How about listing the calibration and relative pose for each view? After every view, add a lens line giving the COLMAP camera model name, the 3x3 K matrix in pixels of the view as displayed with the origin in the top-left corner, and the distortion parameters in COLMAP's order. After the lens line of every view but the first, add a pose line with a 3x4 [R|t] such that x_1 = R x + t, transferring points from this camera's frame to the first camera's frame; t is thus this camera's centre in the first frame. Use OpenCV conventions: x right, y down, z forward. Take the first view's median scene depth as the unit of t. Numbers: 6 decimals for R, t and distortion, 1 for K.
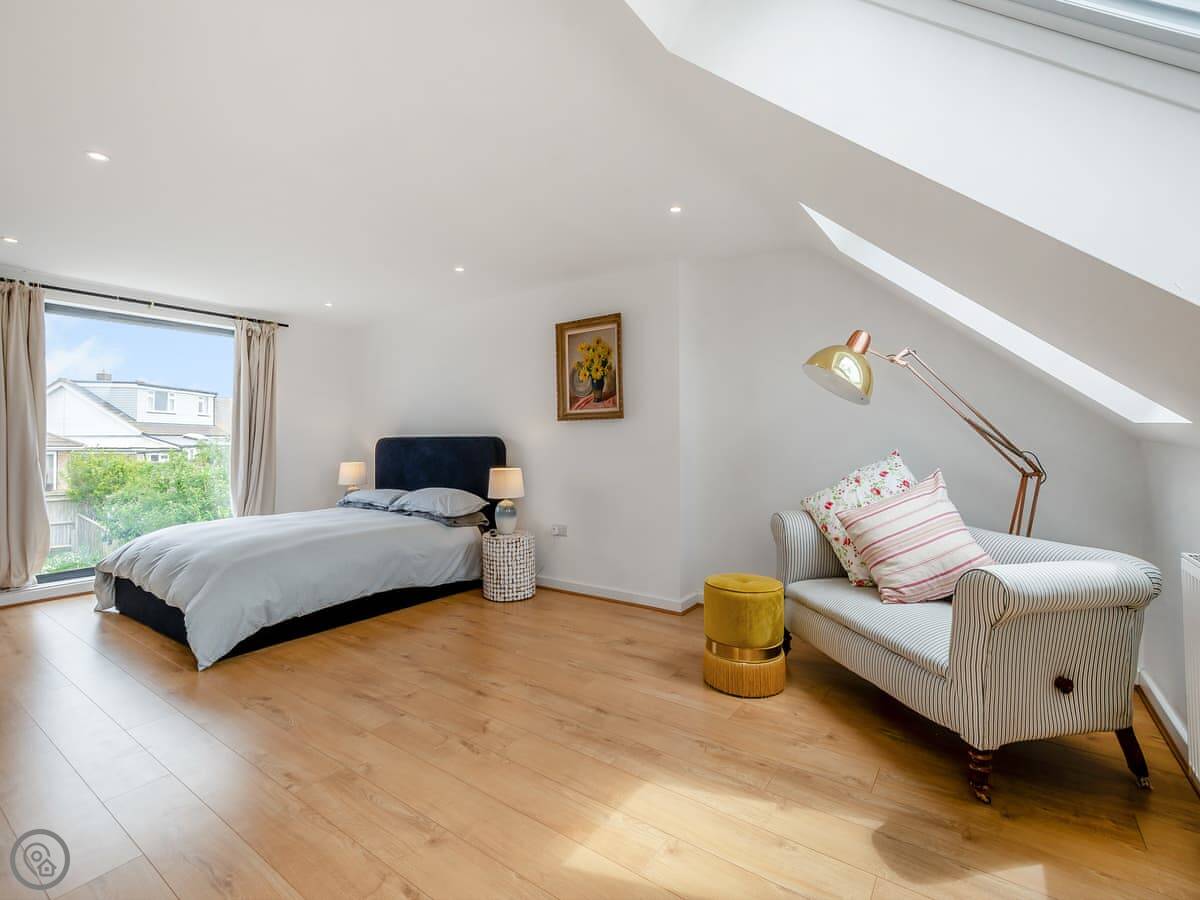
lens RADIAL K [[550.5, 0, 596.8], [0, 550.5, 444.5], [0, 0, 1]] dist [-0.001152, -0.000167]
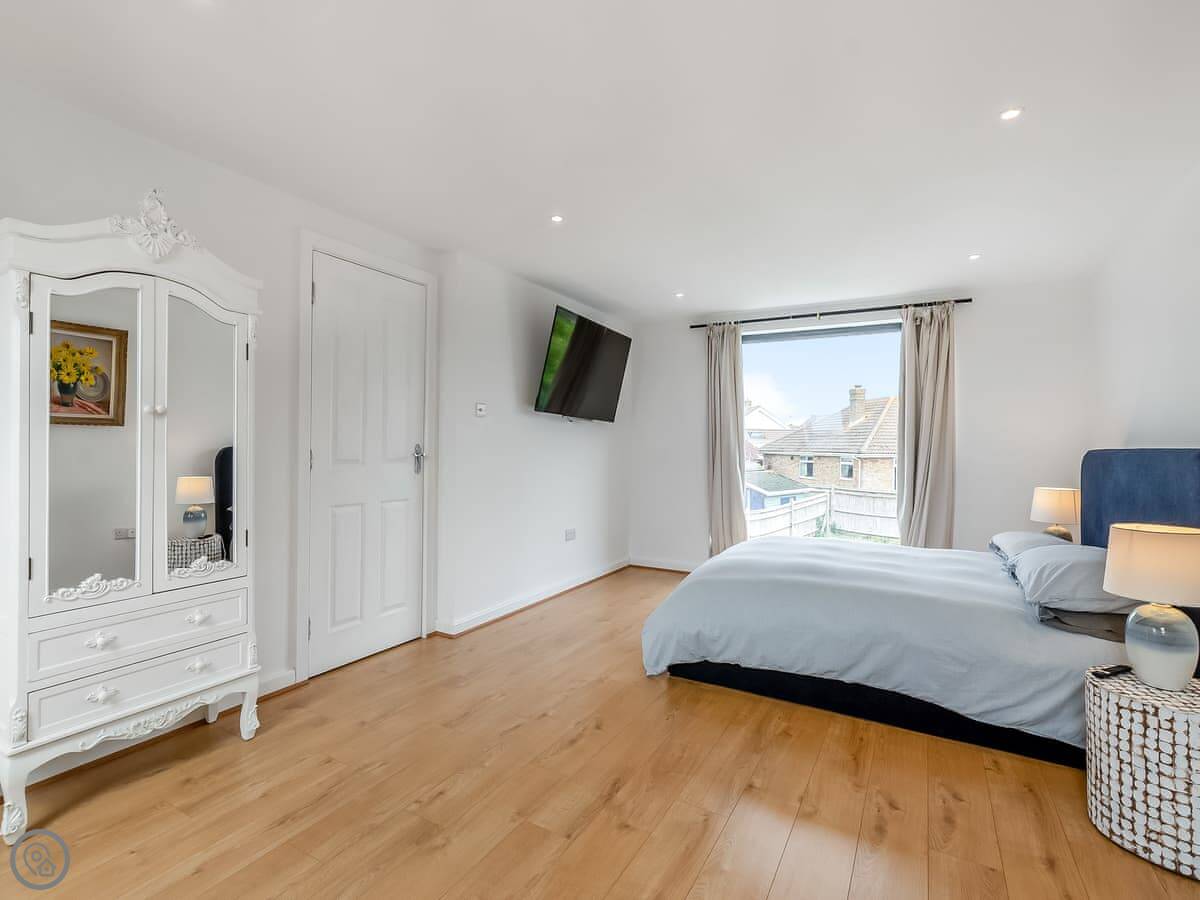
lens RADIAL K [[573.1, 0, 601.4], [0, 573.1, 444.8], [0, 0, 1]] dist [0.001586, 0.001245]
pose [[0.107826, 0.005601, -0.994154, 0.229246], [-0.018614, 0.999820, 0.003614, -0.013735], [0.993995, 0.018116, 0.107911, 0.555123]]
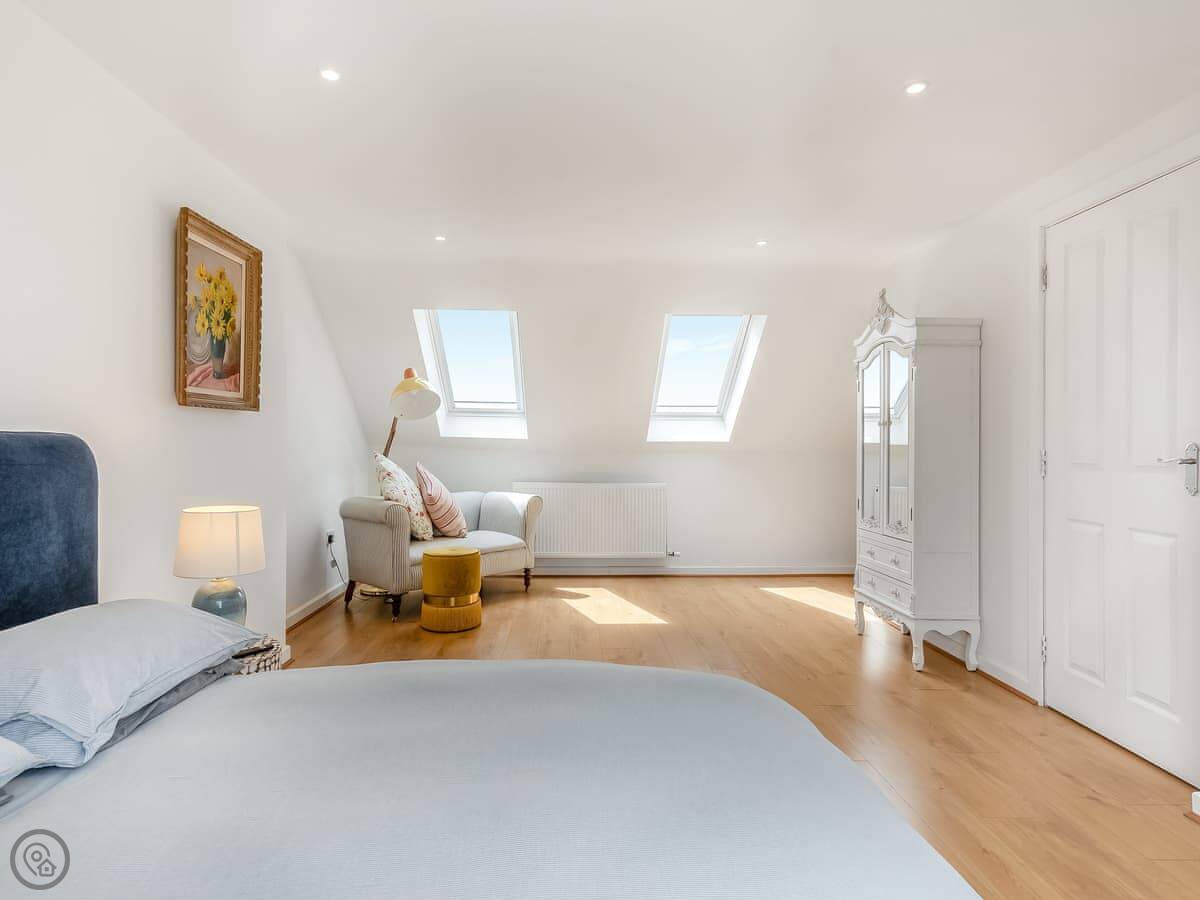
lens RADIAL K [[668.0, 0, 600.0], [0, 668.0, 450.0], [0, 0, 1]] dist [0.000228, 0.000063]
pose [[-0.622282, -0.008282, 0.782749, -0.808312], [0.003423, 0.999906, 0.013302, -0.010158], [-0.782785, 0.010957, -0.622195, 1.137523]]
